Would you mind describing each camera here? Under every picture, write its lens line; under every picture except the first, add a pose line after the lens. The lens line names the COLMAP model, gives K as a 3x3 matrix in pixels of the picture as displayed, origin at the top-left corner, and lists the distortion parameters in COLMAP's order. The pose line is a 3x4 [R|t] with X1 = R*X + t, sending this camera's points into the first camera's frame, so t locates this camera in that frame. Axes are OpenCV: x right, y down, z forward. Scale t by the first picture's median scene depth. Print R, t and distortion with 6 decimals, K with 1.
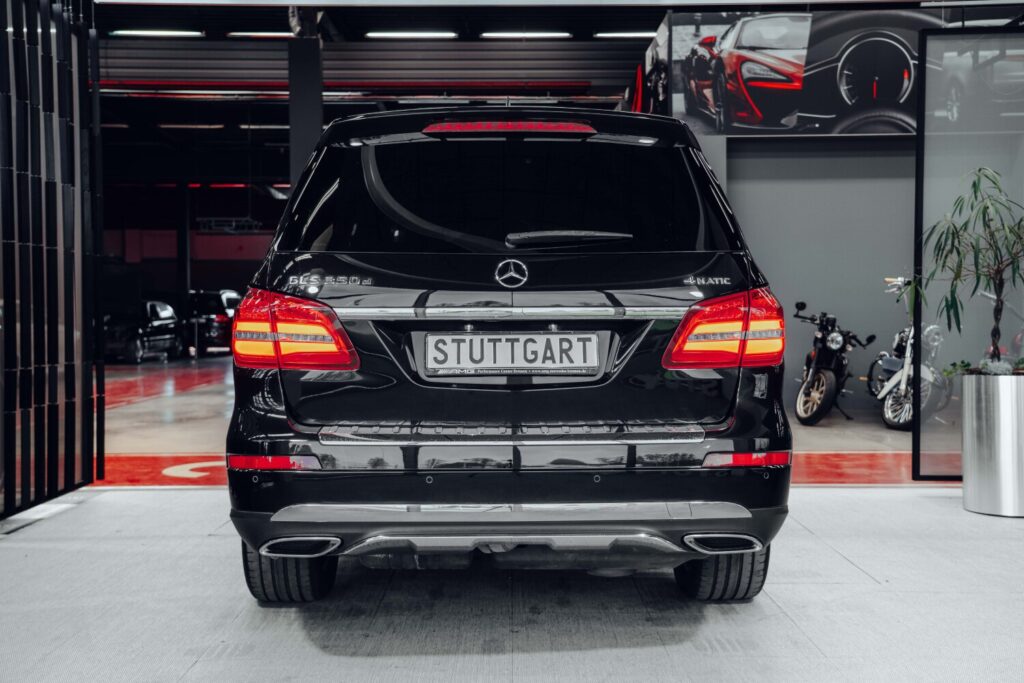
lens RADIAL K [[1156.7, 0, 512.5], [0, 1156.7, 340.4], [0, 0, 1]] dist [0.028420, 0.000000]
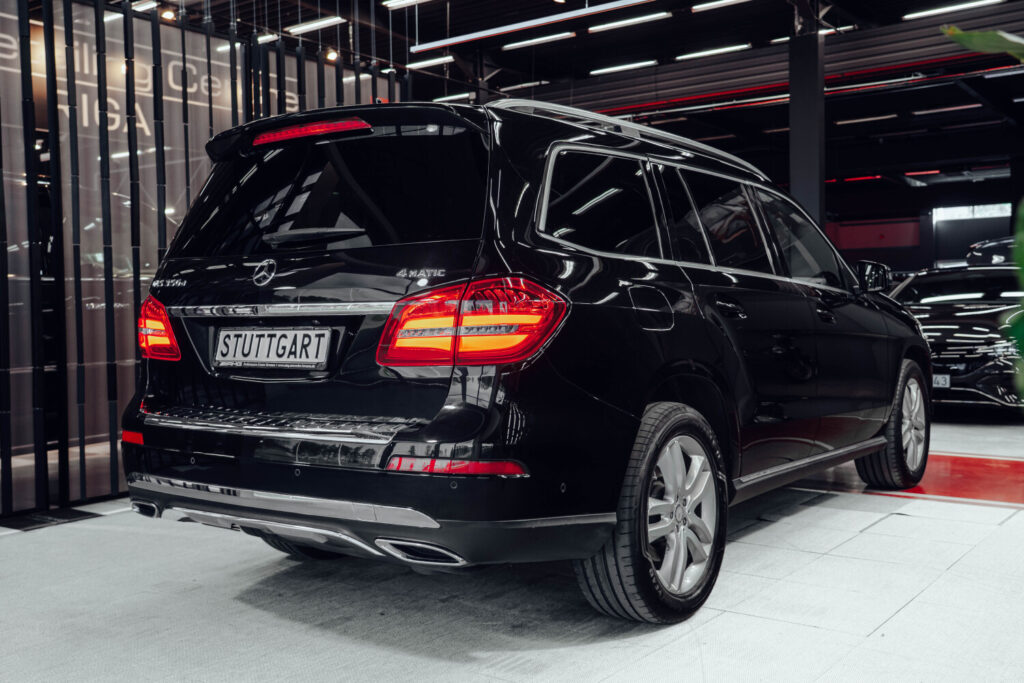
lens RADIAL K [[1021.3, 0, 512.2], [0, 1021.3, 343.5], [0, 0, 1]] dist [0.060710, 0.000000]
pose [[0.799968, 0.009995, -0.599959, 0.739022], [0.002866, 0.999786, 0.020478, -0.011500], [0.600035, -0.018101, 0.799769, 0.381908]]
